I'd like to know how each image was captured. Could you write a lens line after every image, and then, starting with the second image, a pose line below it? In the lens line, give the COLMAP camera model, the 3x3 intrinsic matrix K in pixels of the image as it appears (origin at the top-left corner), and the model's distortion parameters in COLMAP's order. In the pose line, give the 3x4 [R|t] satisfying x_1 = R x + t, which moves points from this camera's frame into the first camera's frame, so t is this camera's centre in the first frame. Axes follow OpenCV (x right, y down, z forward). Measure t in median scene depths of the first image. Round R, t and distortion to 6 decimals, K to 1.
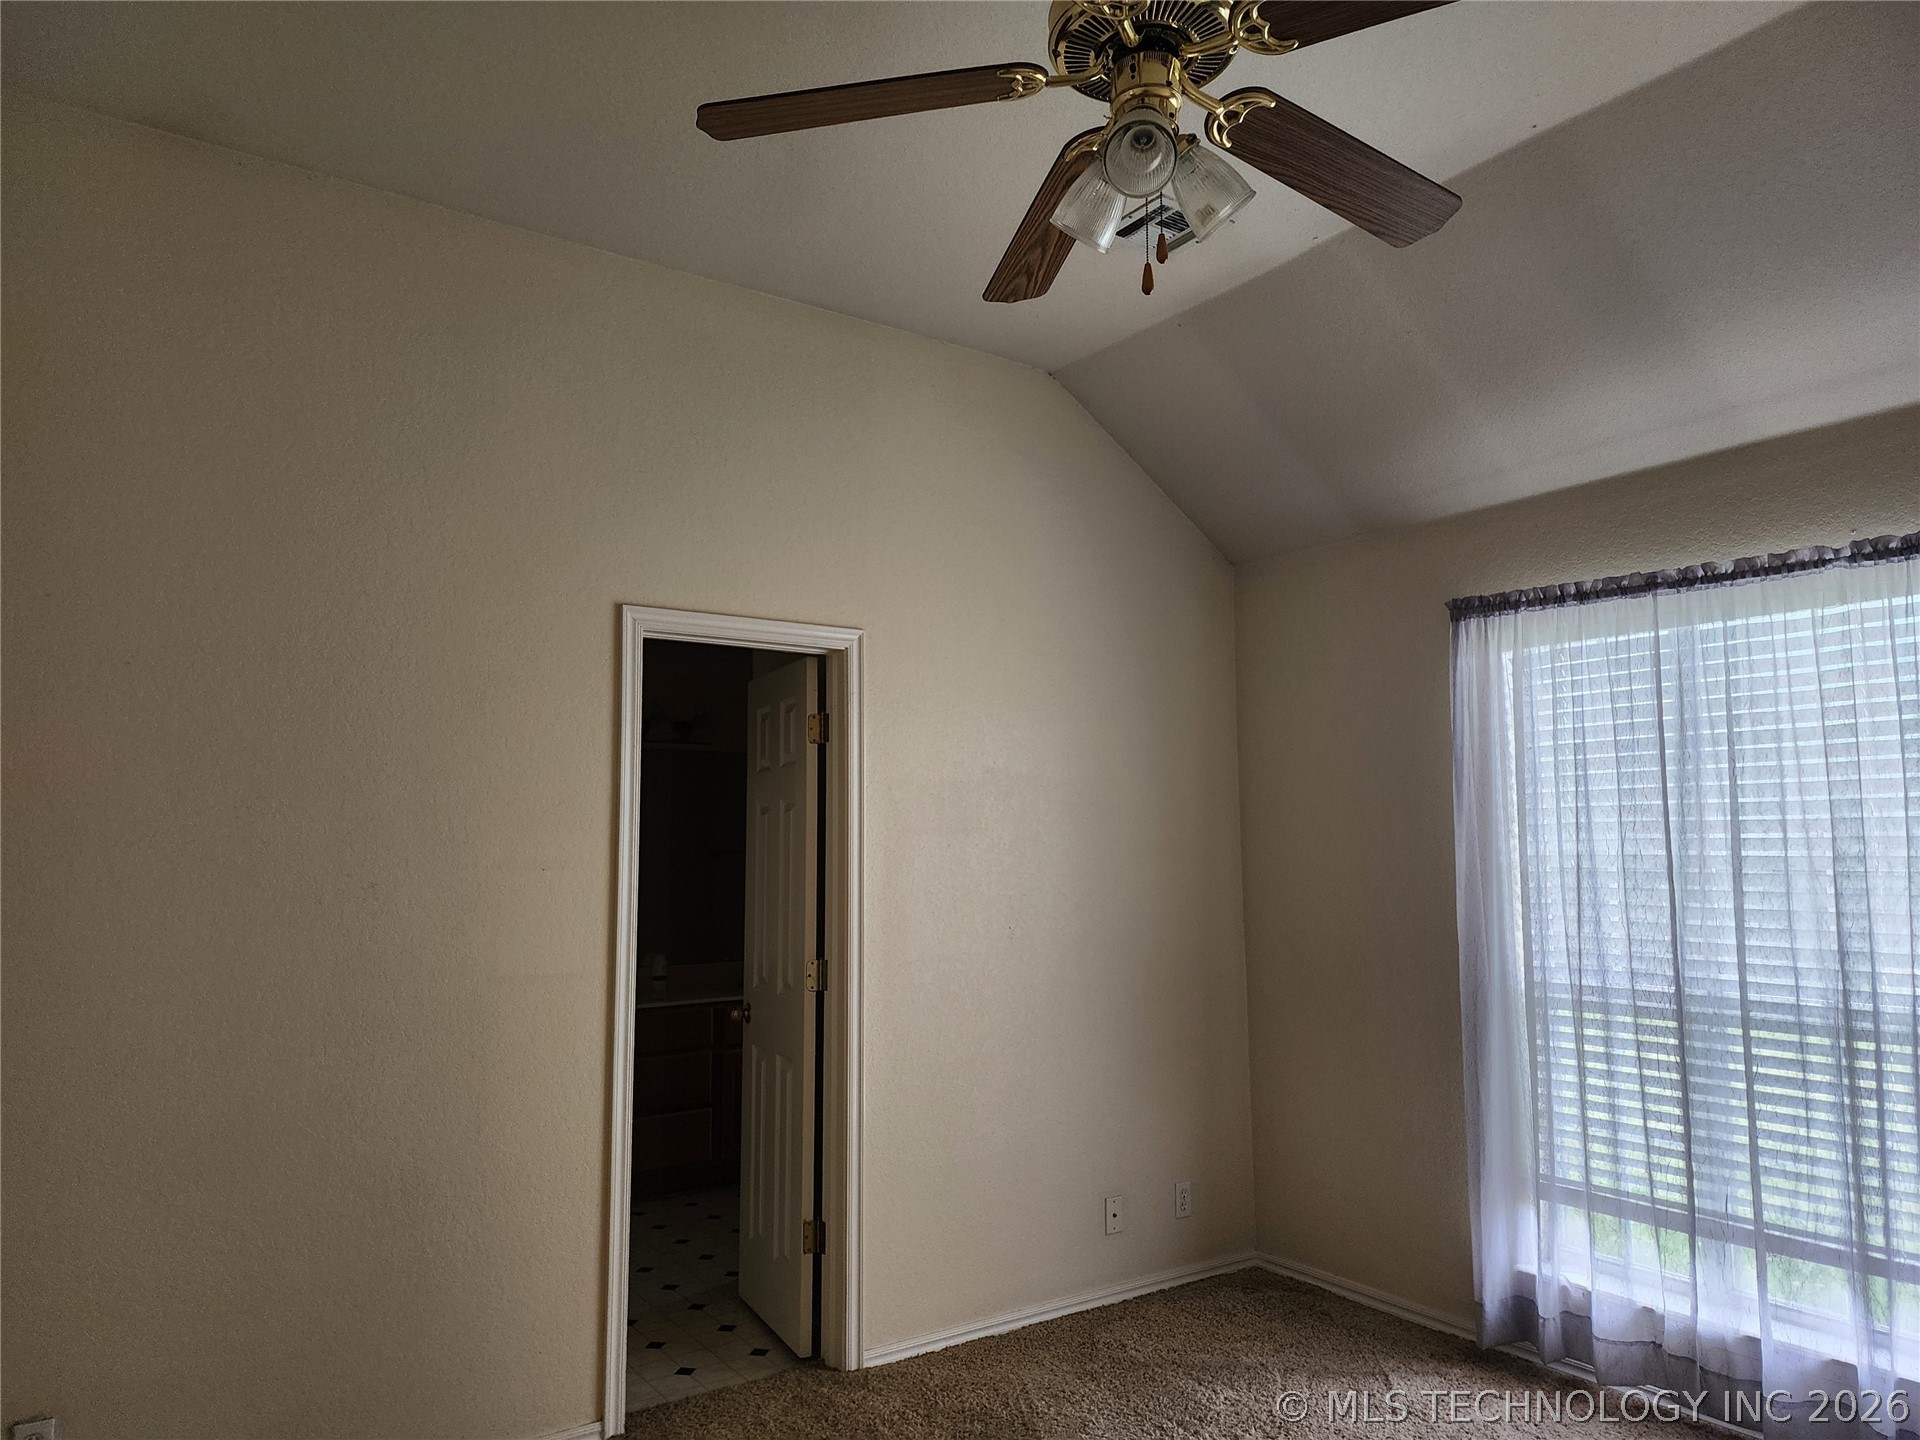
lens RADIAL K [[1293.4, 0, 962.4], [0, 1293.4, 708.3], [0, 0, 1]] dist [0.093052, -0.090609]
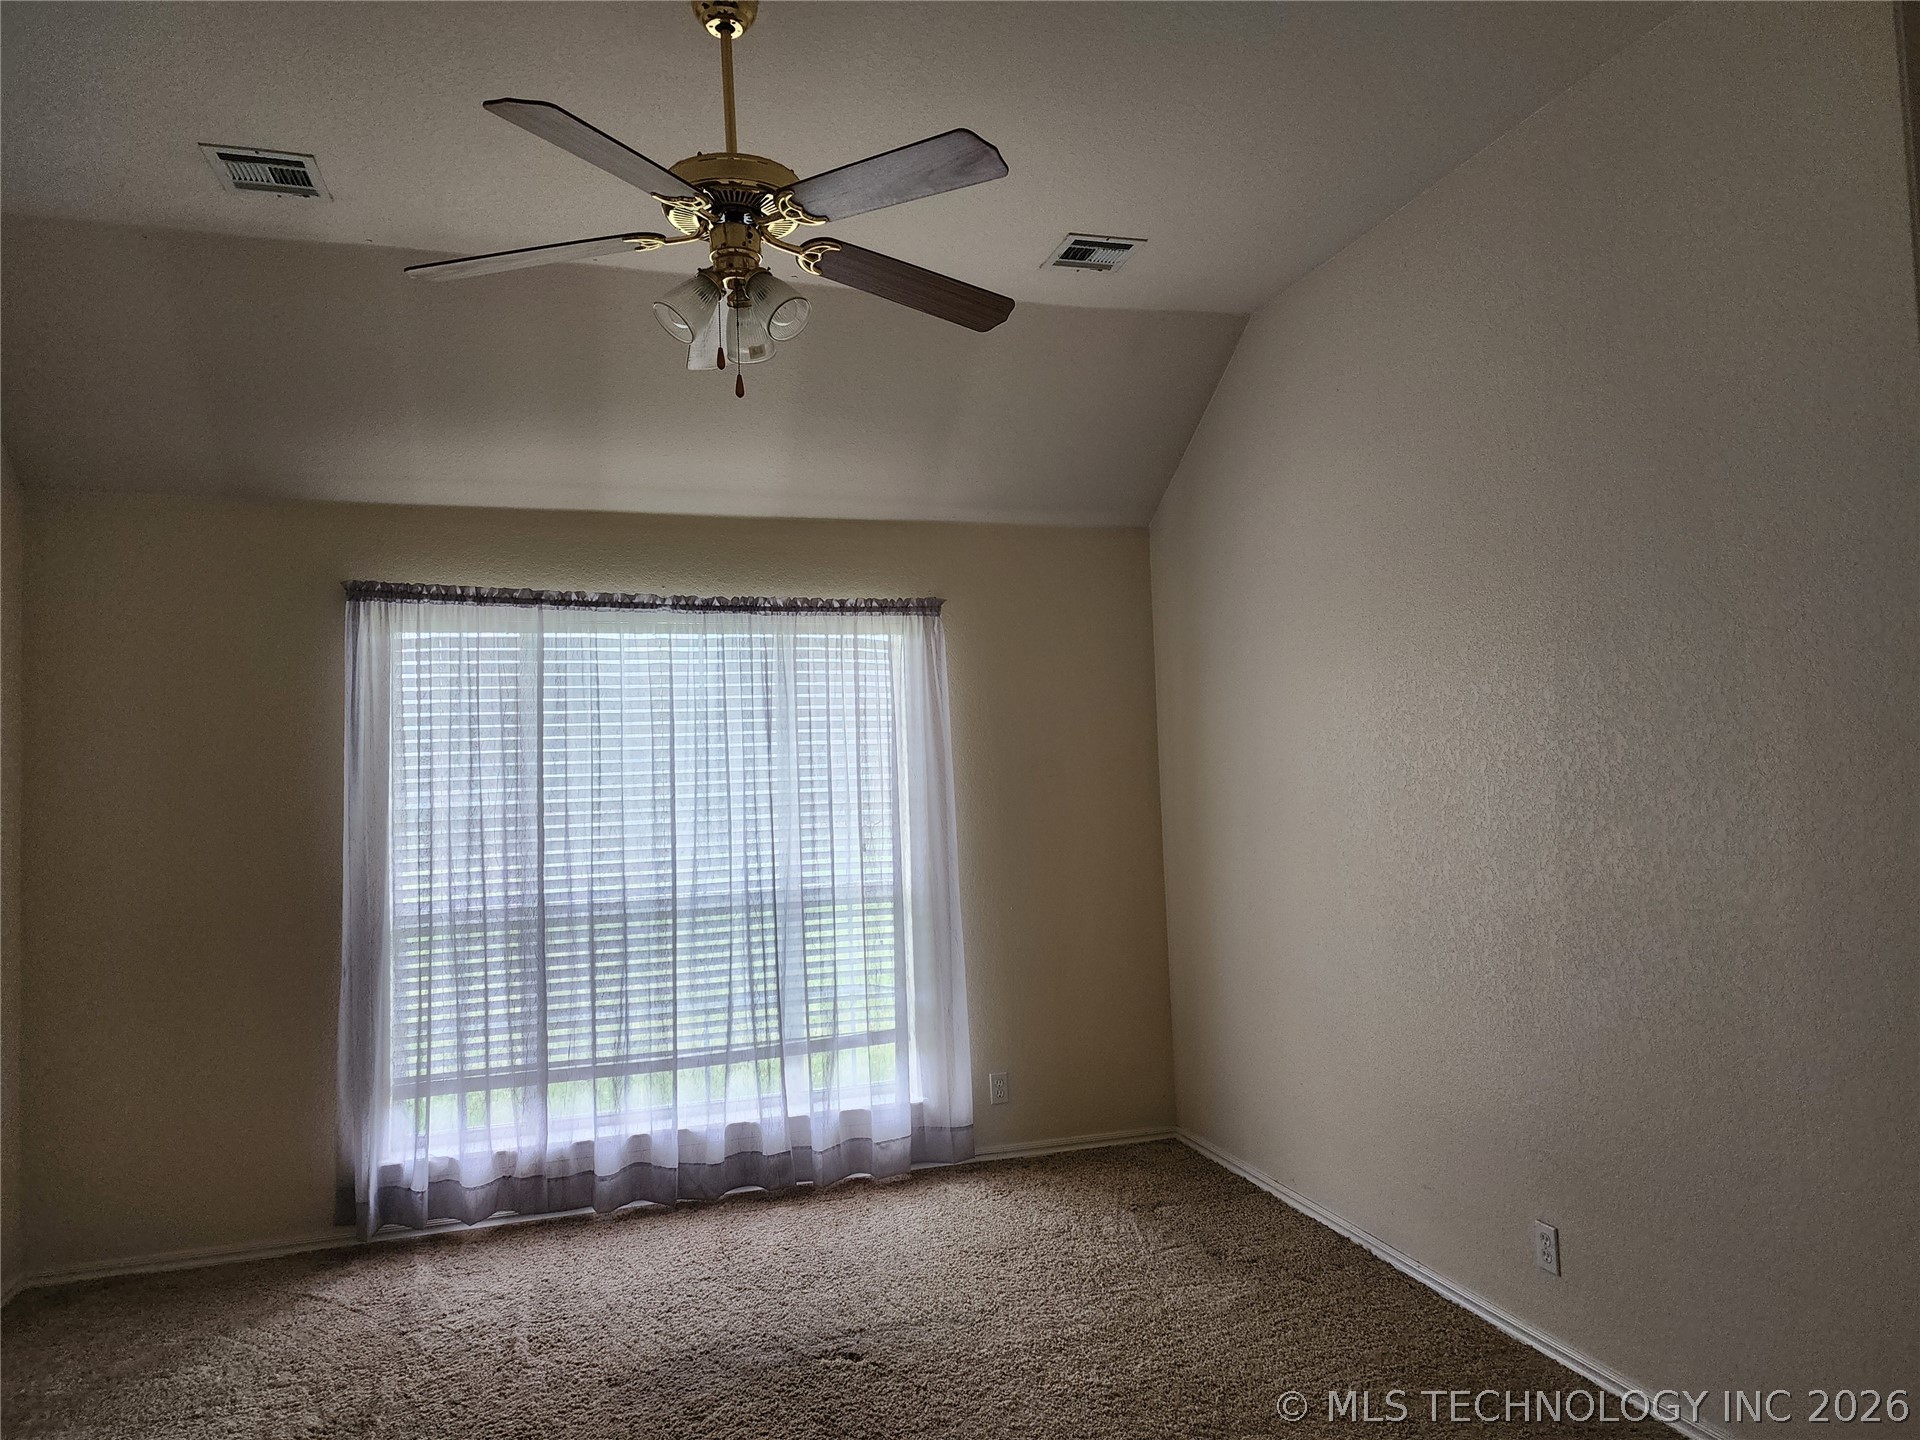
lens RADIAL K [[1290.1, 0, 953.3], [0, 1290.1, 722.7], [0, 0, 1]] dist [0.110668, -0.111006]
pose [[0.287000, 0.041863, 0.957015, -0.598100], [-0.066747, 0.997490, -0.023616, 0.031574], [-0.955602, -0.057100, 0.289074, 0.220590]]
